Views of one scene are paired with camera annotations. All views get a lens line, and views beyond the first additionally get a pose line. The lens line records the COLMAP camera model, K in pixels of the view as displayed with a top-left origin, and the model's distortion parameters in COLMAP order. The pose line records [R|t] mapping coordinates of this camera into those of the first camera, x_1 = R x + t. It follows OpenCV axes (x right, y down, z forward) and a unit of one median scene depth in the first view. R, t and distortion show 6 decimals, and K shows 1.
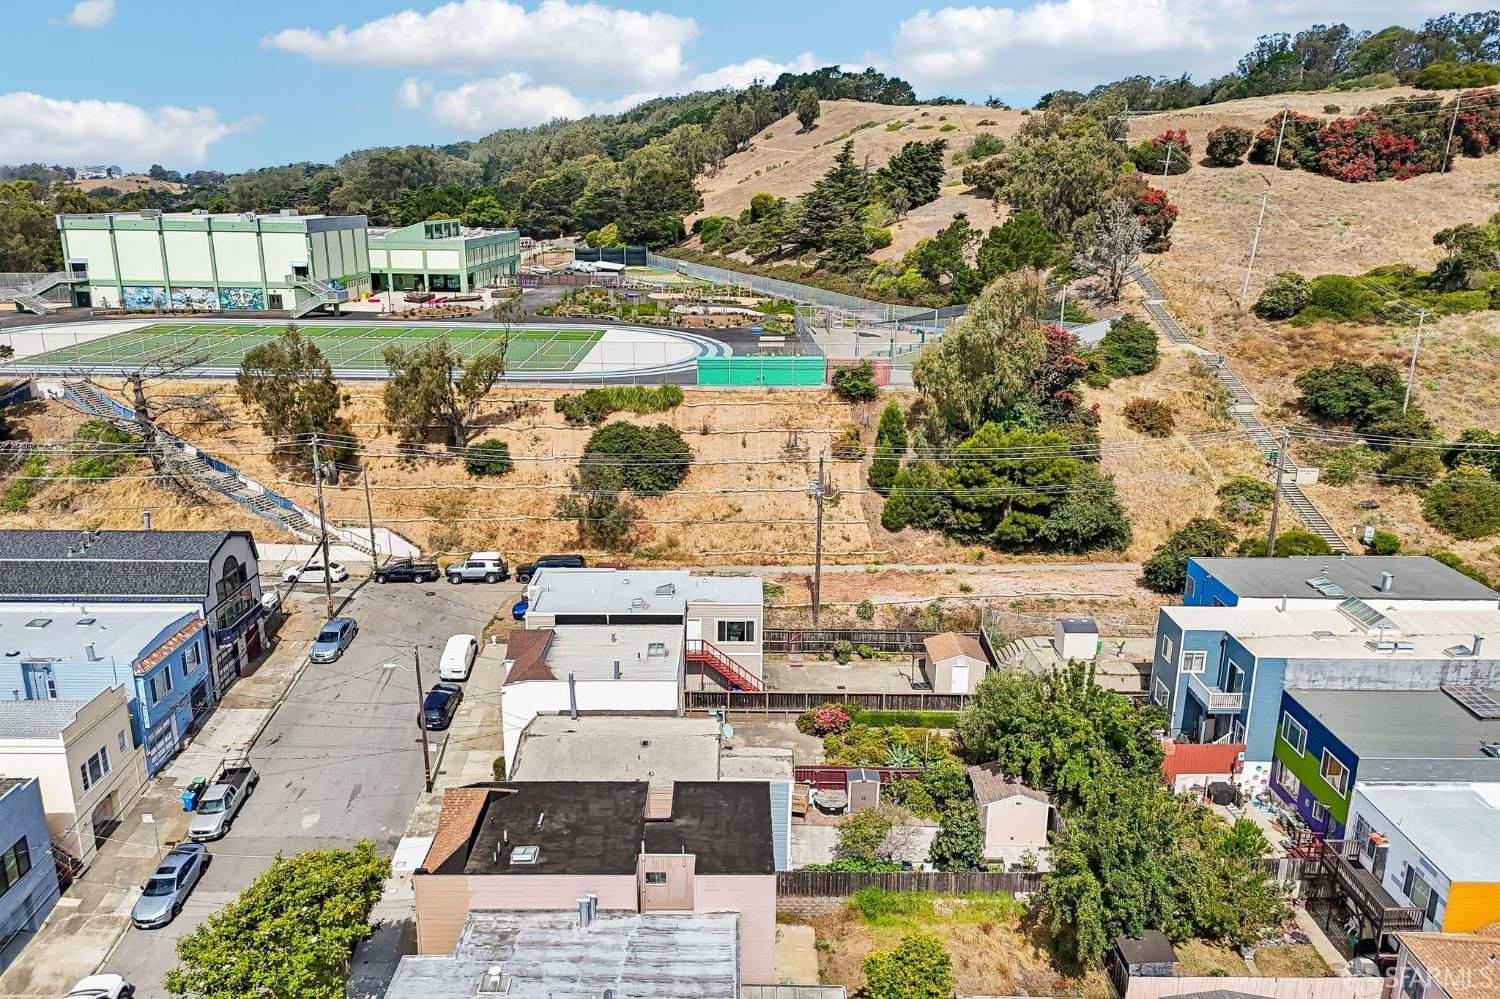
lens RADIAL K [[1111.6, 0, 750.0], [0, 1111.6, 499.5], [0, 0, 1]] dist [0.065620, -0.064078]
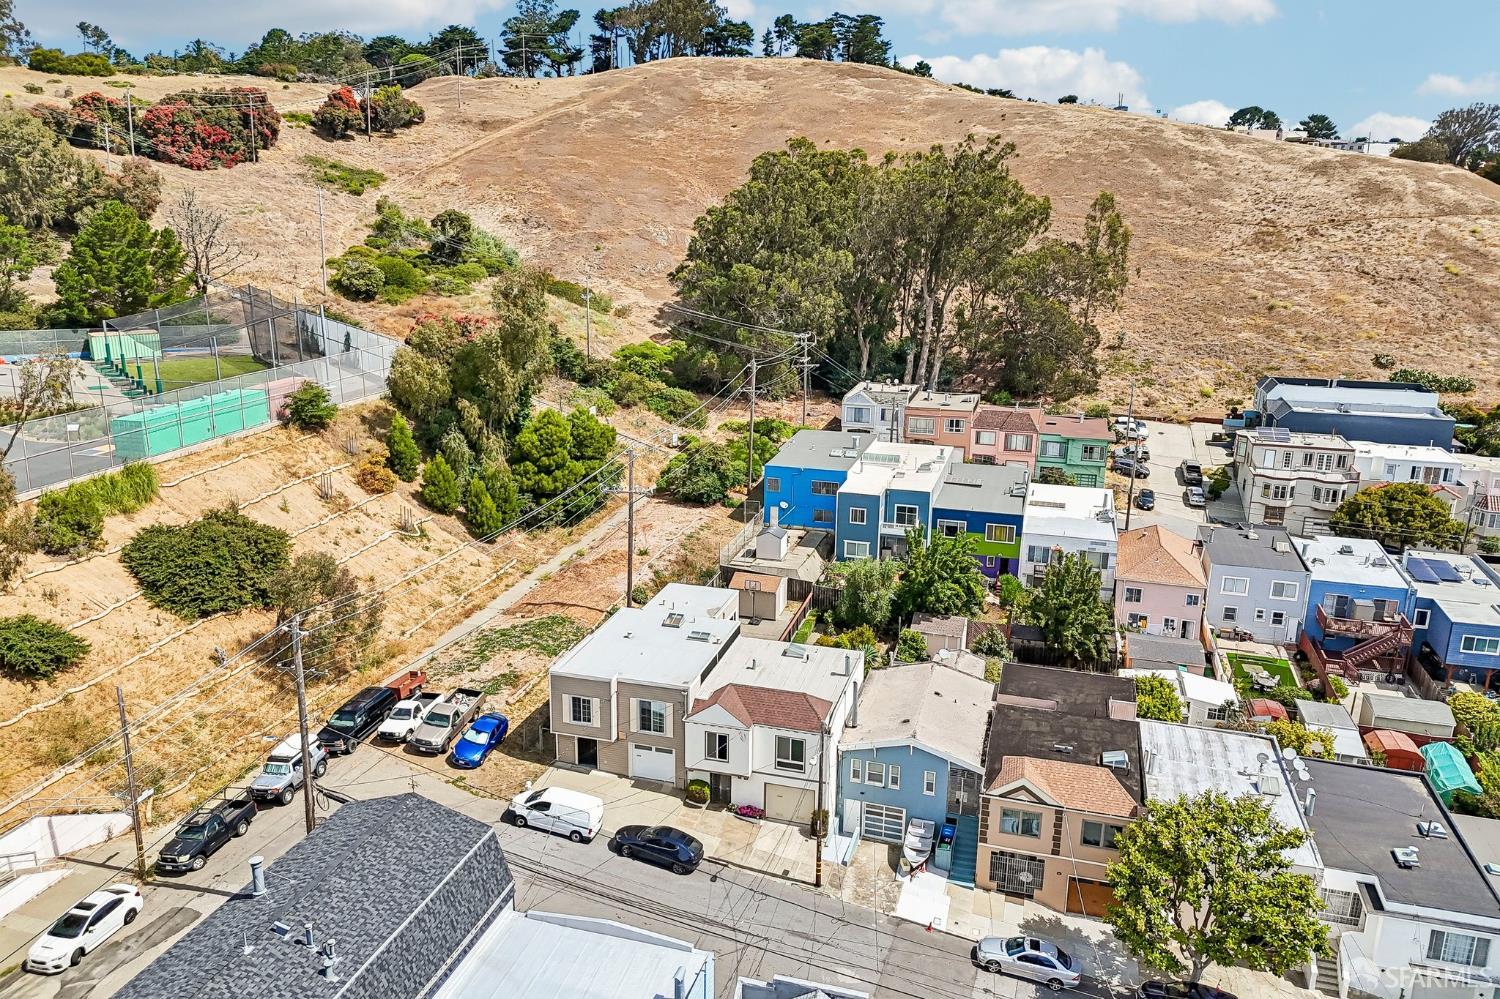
lens RADIAL K [[1113.6, 0, 750.4], [0, 1113.6, 503.7], [0, 0, 1]] dist [0.088051, -0.104918]
pose [[0.277685, -0.266287, 0.923029, -0.361401], [0.246434, 0.948410, 0.199472, -0.074164], [-0.928527, 0.172075, 0.328981, 0.243576]]
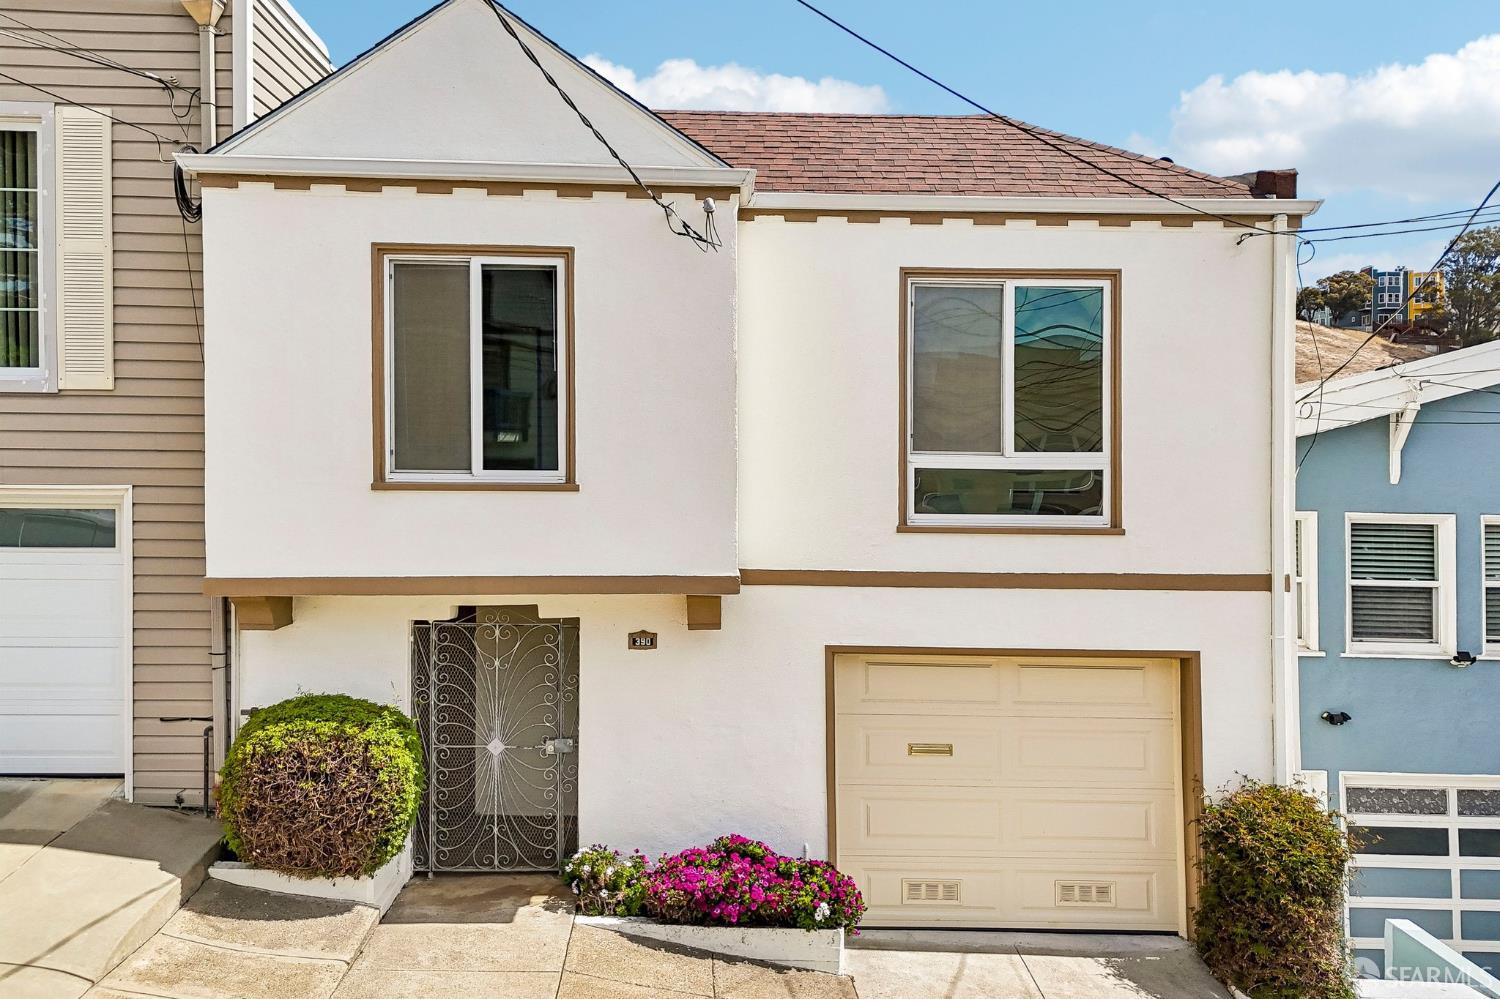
lens RADIAL K [[1063.0, 0, 740.0], [0, 1063.0, 492.7], [0, 0, 1]] dist [0.051811, -0.002498]
pose [[-0.011149, -0.028401, 0.999534, -0.120919], [0.254962, 0.966476, 0.030306, 0.062366], [-0.966887, 0.255182, -0.003534, 0.364476]]
